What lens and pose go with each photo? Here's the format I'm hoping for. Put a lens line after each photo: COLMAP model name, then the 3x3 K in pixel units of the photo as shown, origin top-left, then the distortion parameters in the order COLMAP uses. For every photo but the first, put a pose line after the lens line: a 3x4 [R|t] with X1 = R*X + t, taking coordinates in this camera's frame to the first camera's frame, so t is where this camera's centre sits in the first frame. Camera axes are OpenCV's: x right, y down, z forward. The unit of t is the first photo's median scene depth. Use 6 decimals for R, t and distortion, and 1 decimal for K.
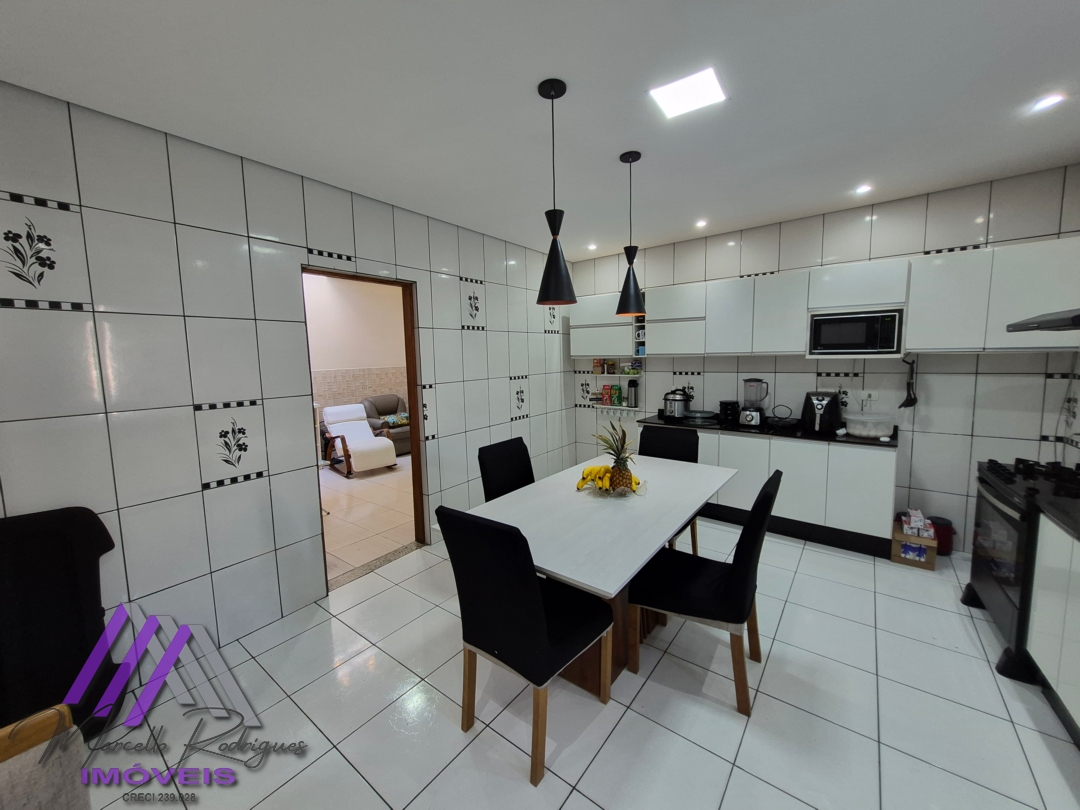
lens RADIAL K [[422.3, 0, 536.5], [0, 422.3, 396.5], [0, 0, 1]] dist [0.001088, -0.000588]
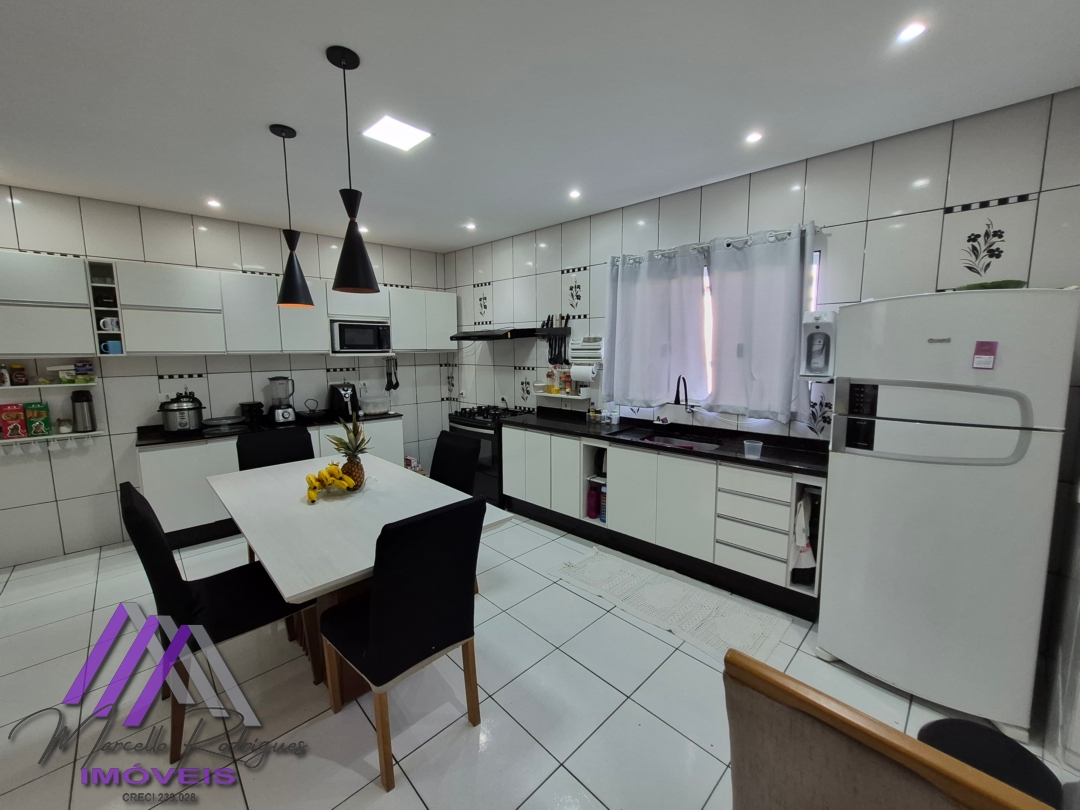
lens RADIAL K [[422.3, 0, 540.2], [0, 422.3, 398.7], [0, 0, 1]] dist [0.001088, -0.000588]
pose [[0.135116, -0.097275, 0.986043, -0.330648], [0.102117, 0.991237, 0.083794, -0.008734], [-0.985554, 0.089370, 0.143865, 0.189819]]
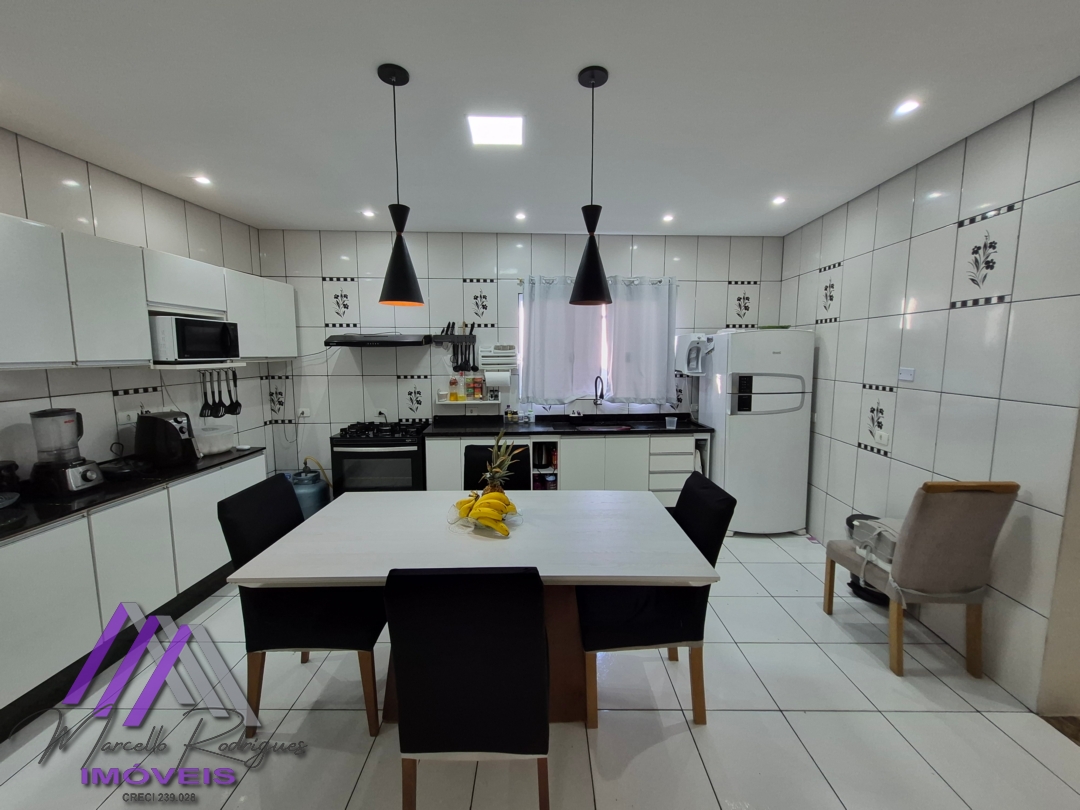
lens RADIAL K [[422.3, 0, 539.4], [0, 422.3, 398.0], [0, 0, 1]] dist [0.001088, -0.000588]
pose [[-0.614146, -0.064816, 0.786526, -0.253940], [0.094154, 0.983486, 0.154565, -0.066362], [-0.783556, 0.168980, -0.597901, 0.664572]]
